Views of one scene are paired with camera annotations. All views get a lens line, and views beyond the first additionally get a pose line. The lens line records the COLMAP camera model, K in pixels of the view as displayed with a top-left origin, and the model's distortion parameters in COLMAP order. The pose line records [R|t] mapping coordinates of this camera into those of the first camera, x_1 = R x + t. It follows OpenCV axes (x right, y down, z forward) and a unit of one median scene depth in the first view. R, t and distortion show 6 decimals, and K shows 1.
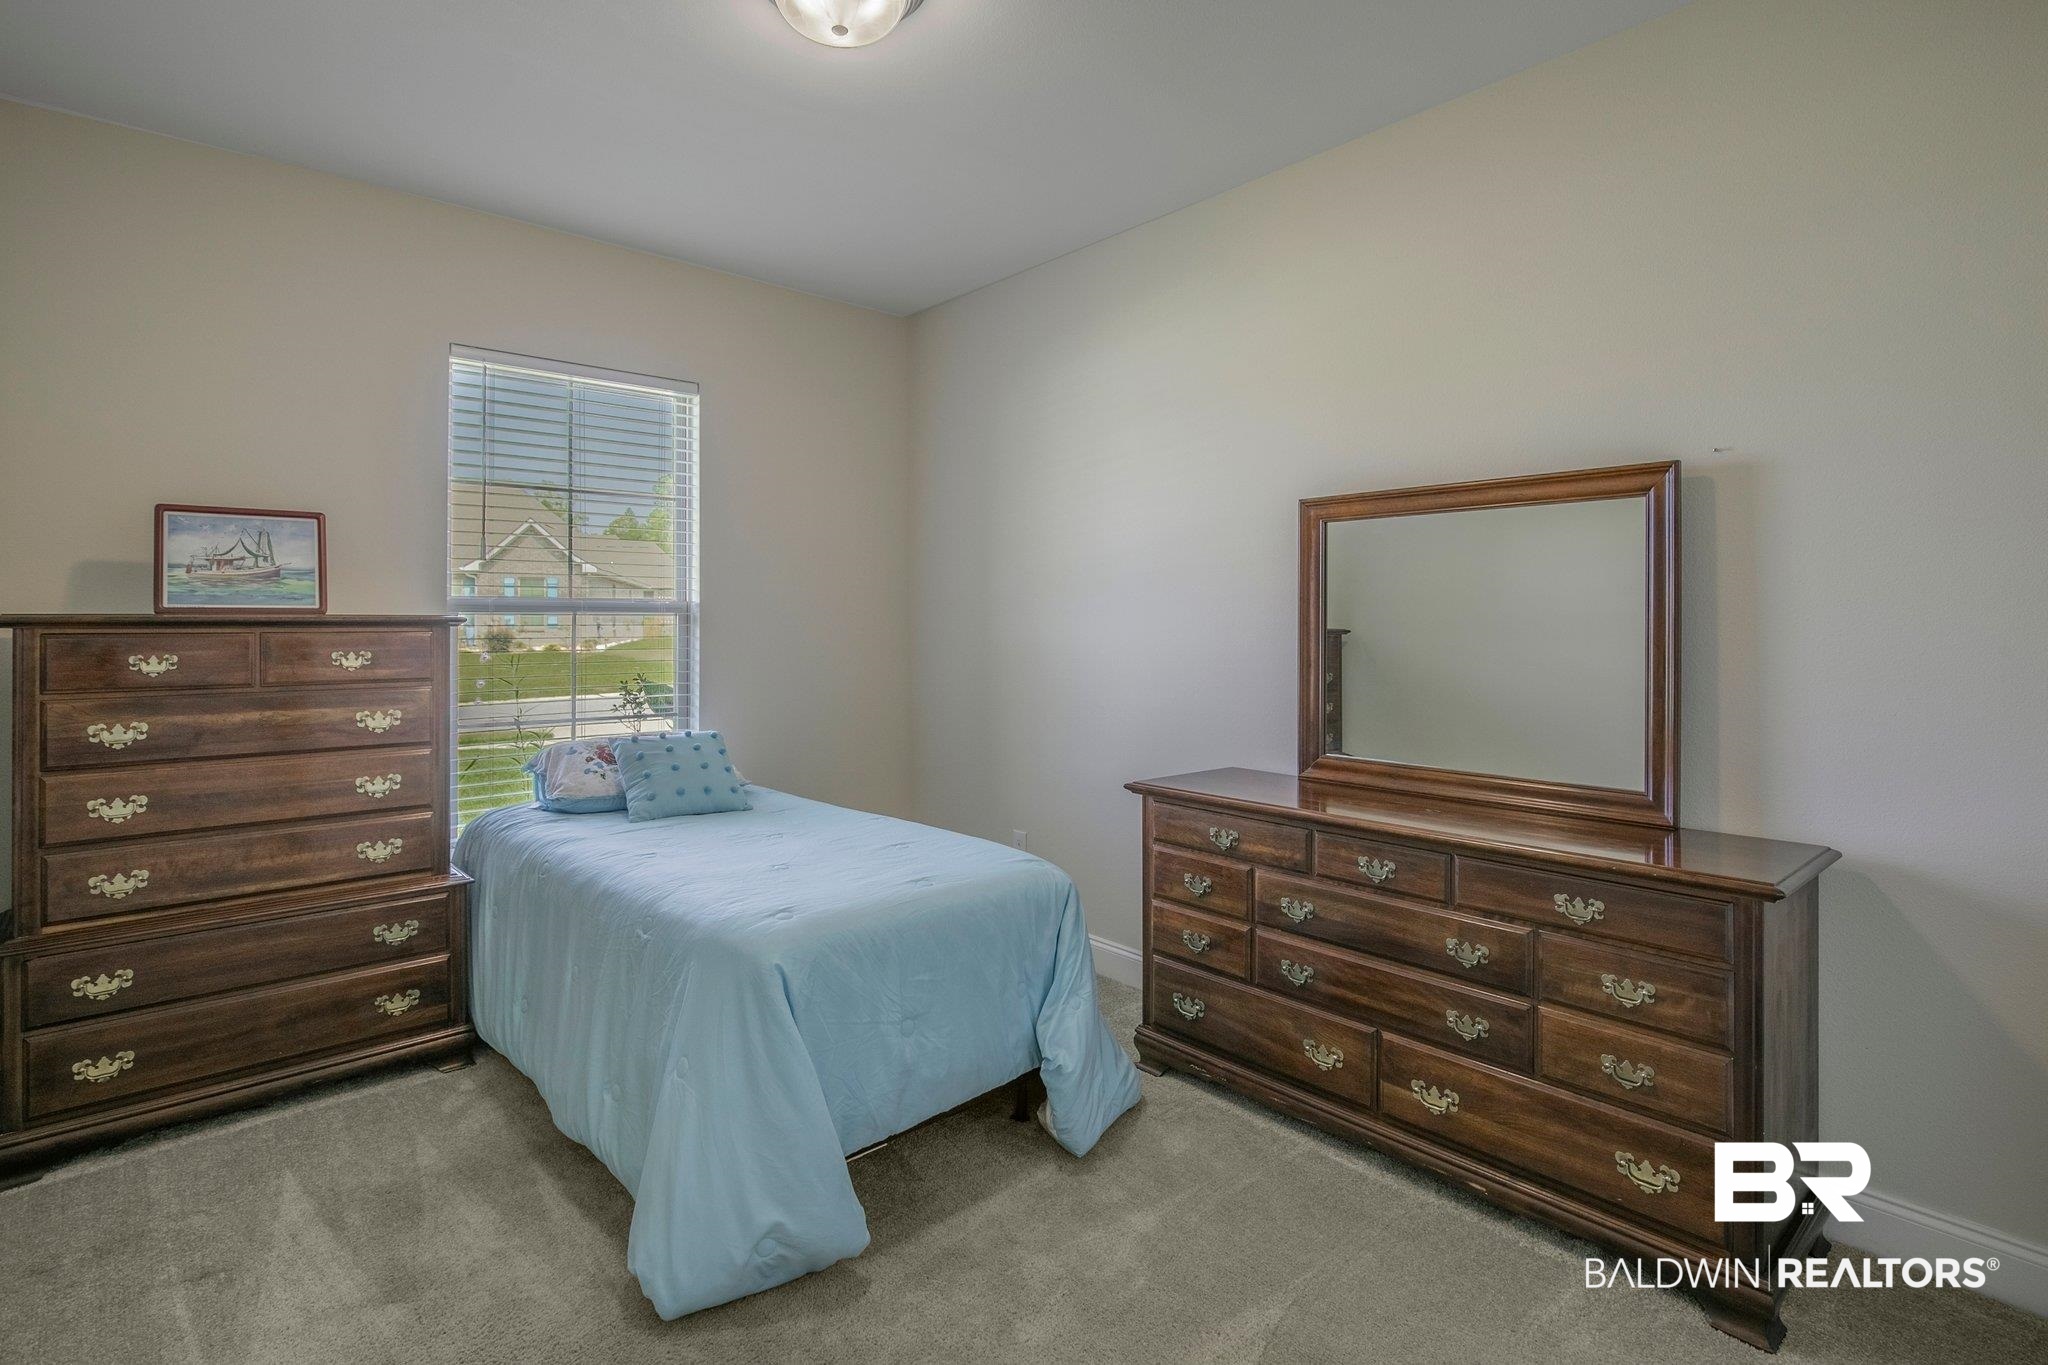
lens RADIAL K [[975.8, 0, 1028.9], [0, 975.8, 623.9], [0, 0, 1]] dist [0.001458, -0.002424]
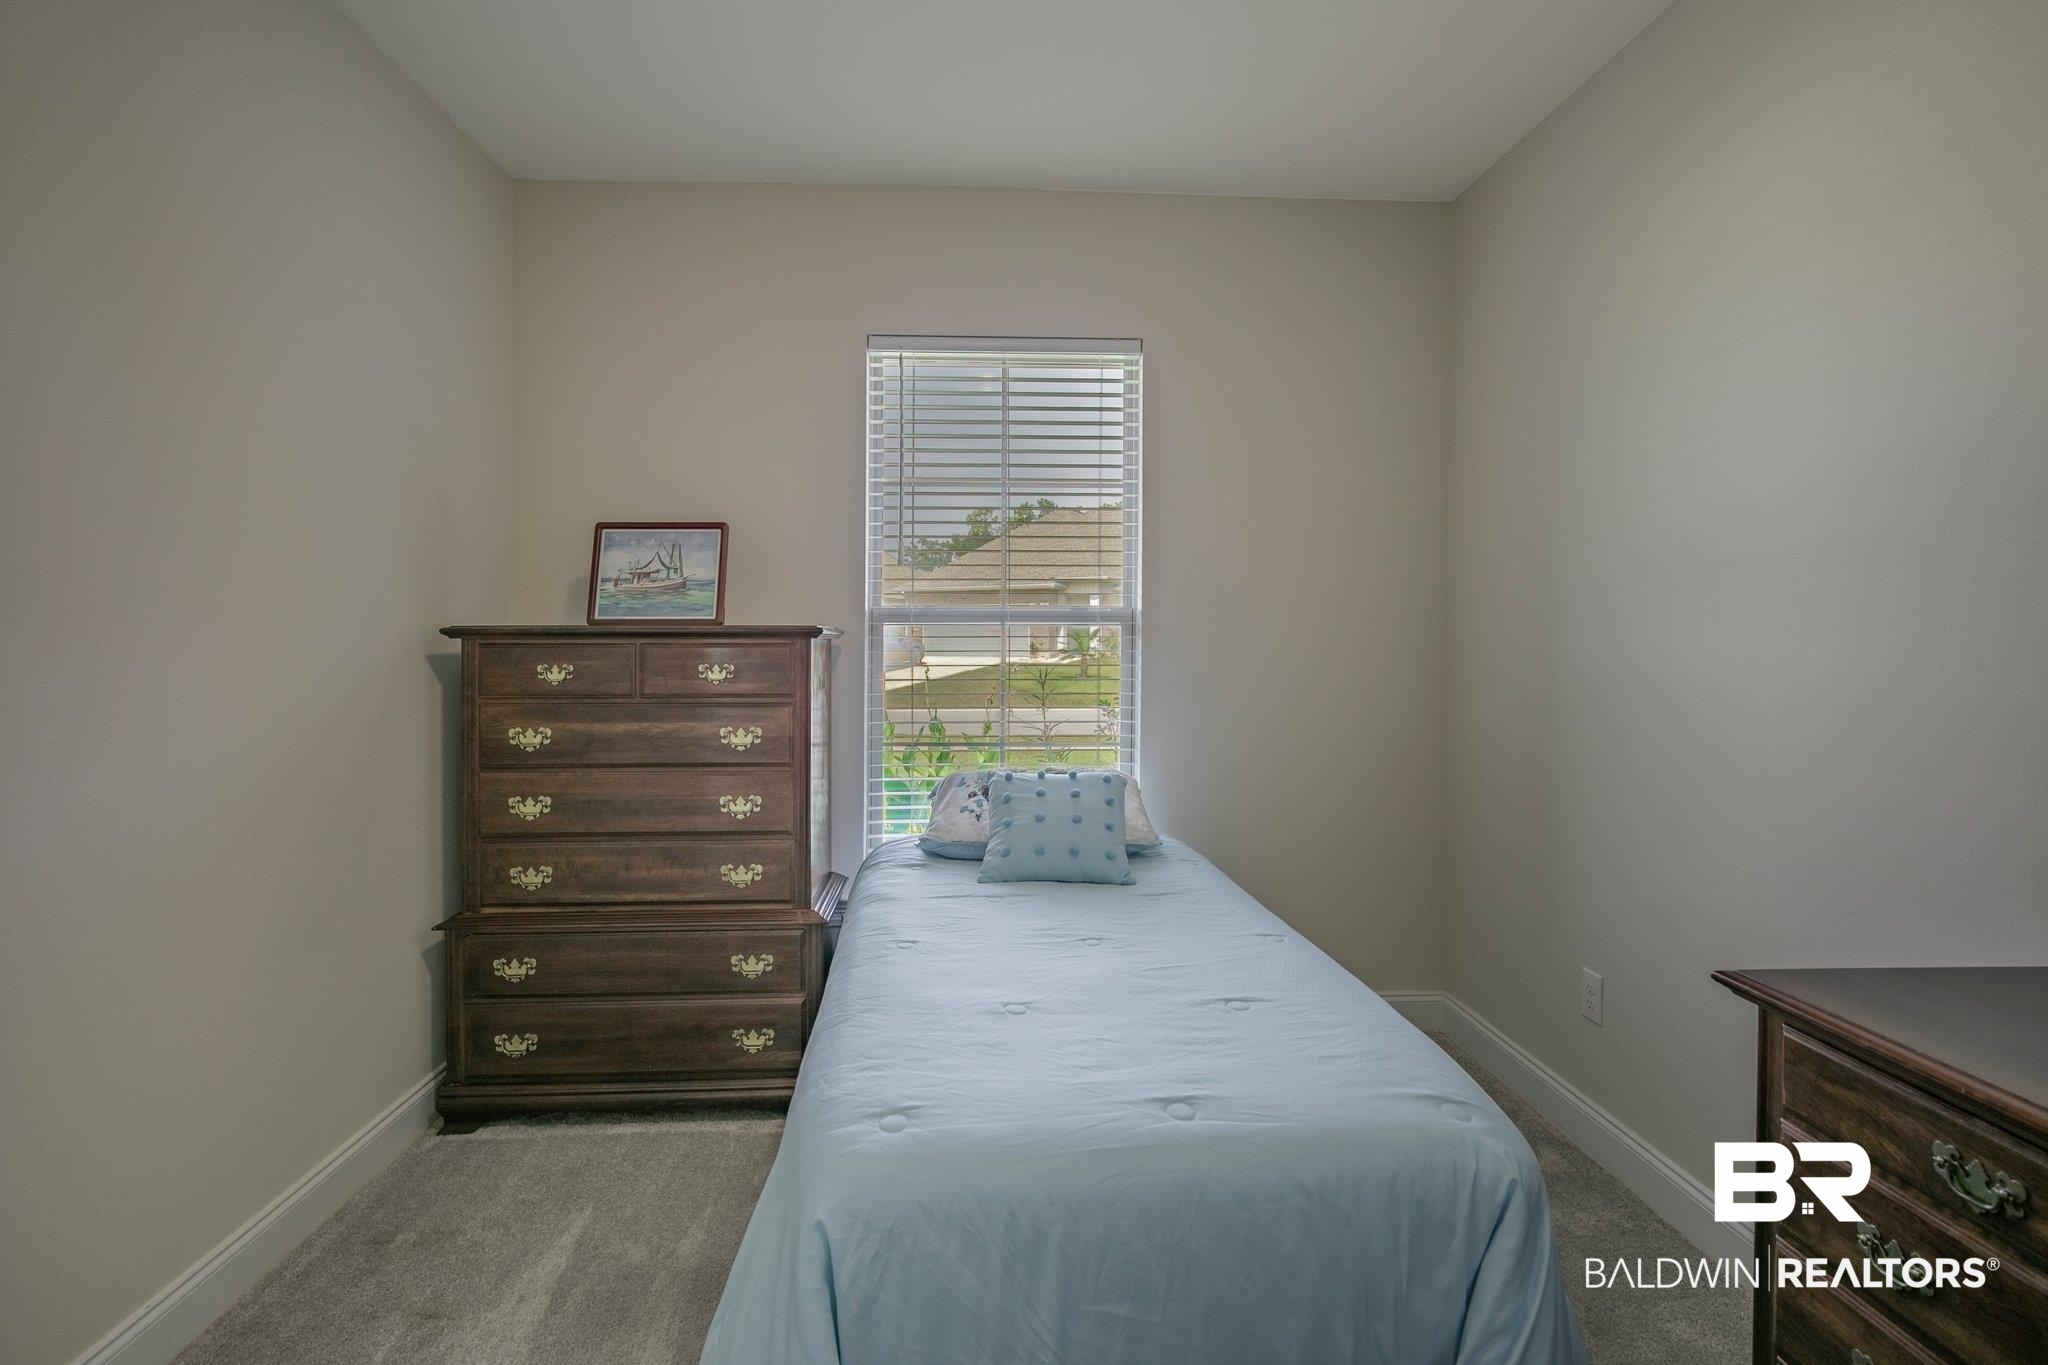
lens RADIAL K [[975.8, 0, 1029.1], [0, 975.8, 648.9], [0, 0, 1]] dist [0.001458, -0.002424]
pose [[0.778491, 0.012122, -0.627539, 0.148495], [-0.002212, 0.999860, 0.016570, -0.003198], [0.627652, -0.011512, 0.778409, 0.457838]]
